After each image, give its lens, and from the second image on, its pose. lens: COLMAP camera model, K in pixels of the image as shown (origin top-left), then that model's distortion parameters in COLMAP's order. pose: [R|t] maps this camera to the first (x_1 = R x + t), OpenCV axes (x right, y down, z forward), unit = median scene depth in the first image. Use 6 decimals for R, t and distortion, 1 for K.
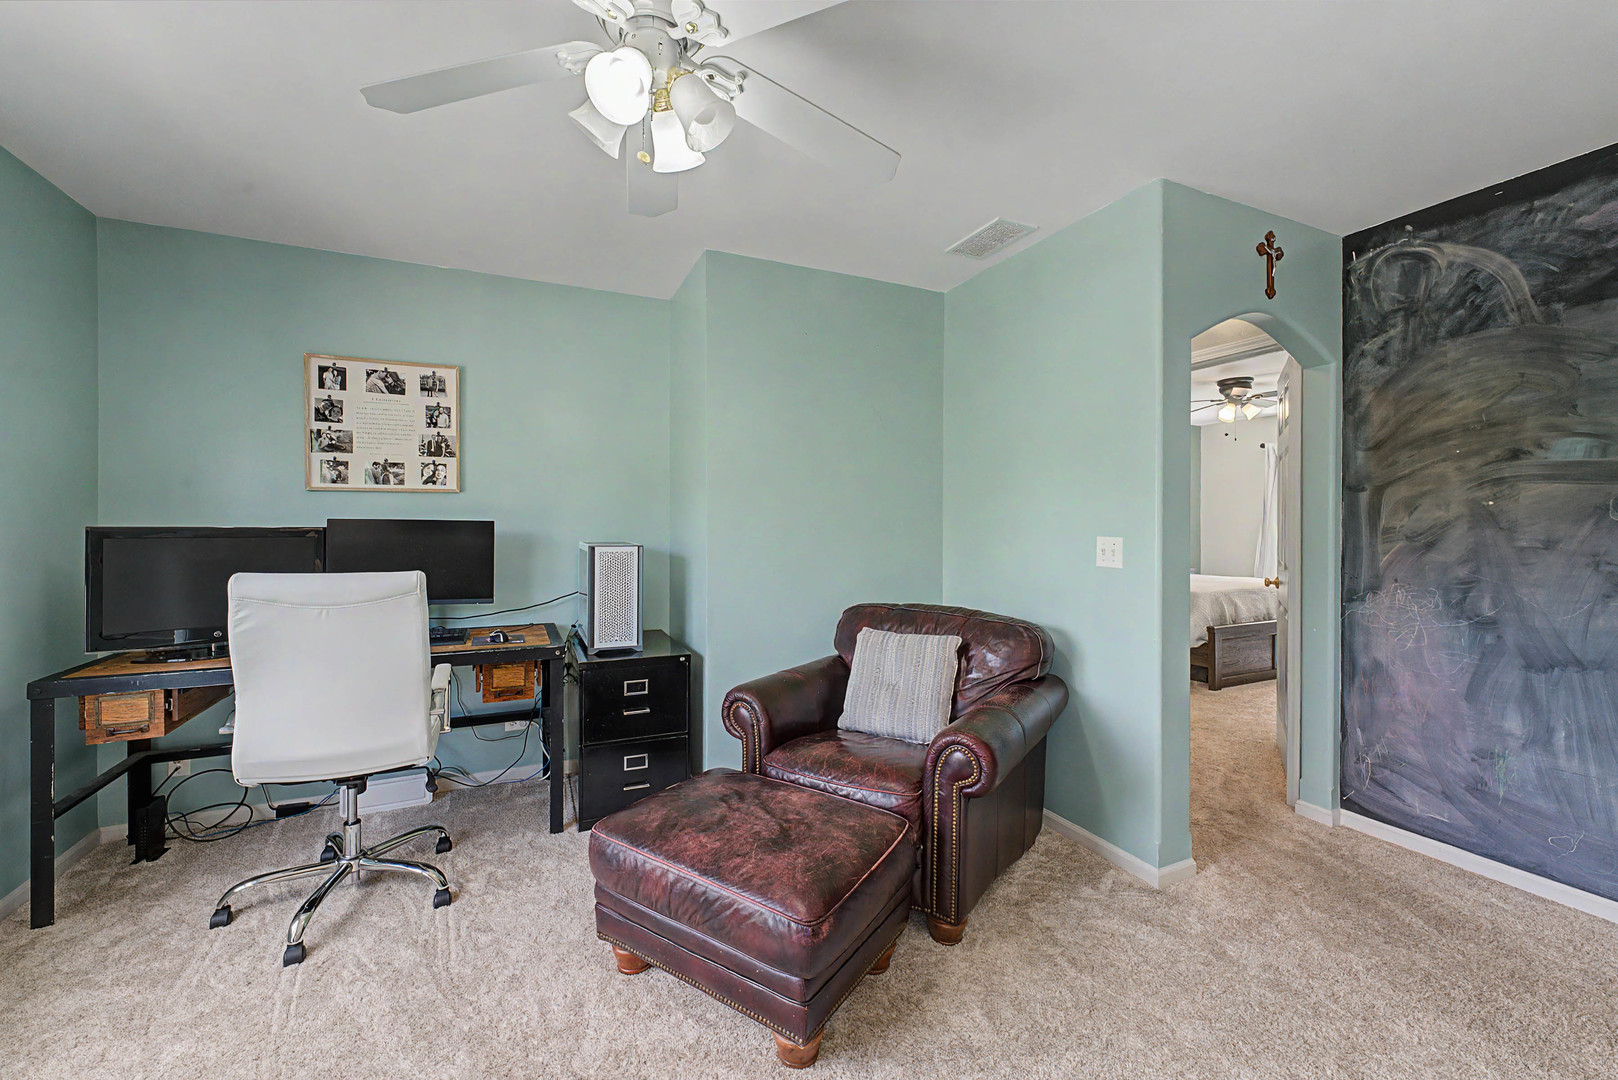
lens RADIAL K [[646.6, 0, 810.7], [0, 646.6, 525.8], [0, 0, 1]] dist [-0.000323, -0.000115]
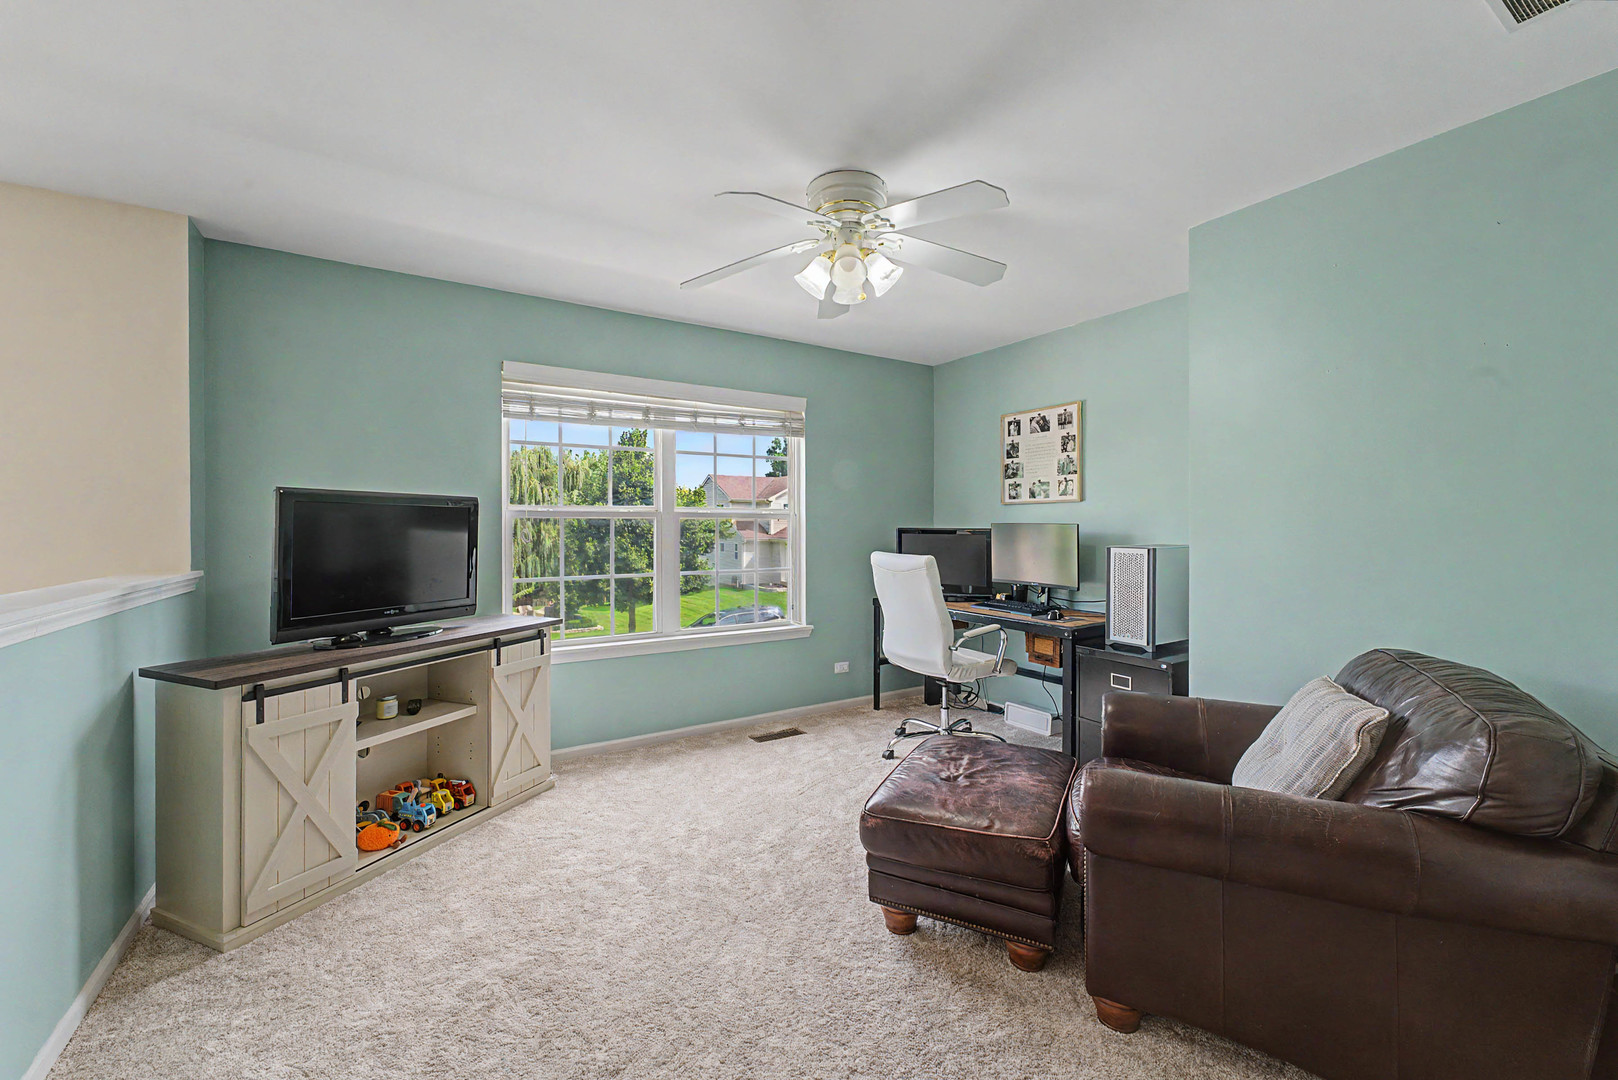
lens RADIAL K [[646.6, 0, 813.1], [0, 646.6, 534.1], [0, 0, 1]] dist [-0.000323, -0.000115]
pose [[0.136722, 0.012167, -0.990535, 0.664028], [-0.003244, 0.999925, 0.011835, -0.001731], [0.990604, 0.001595, 0.136751, 0.337682]]
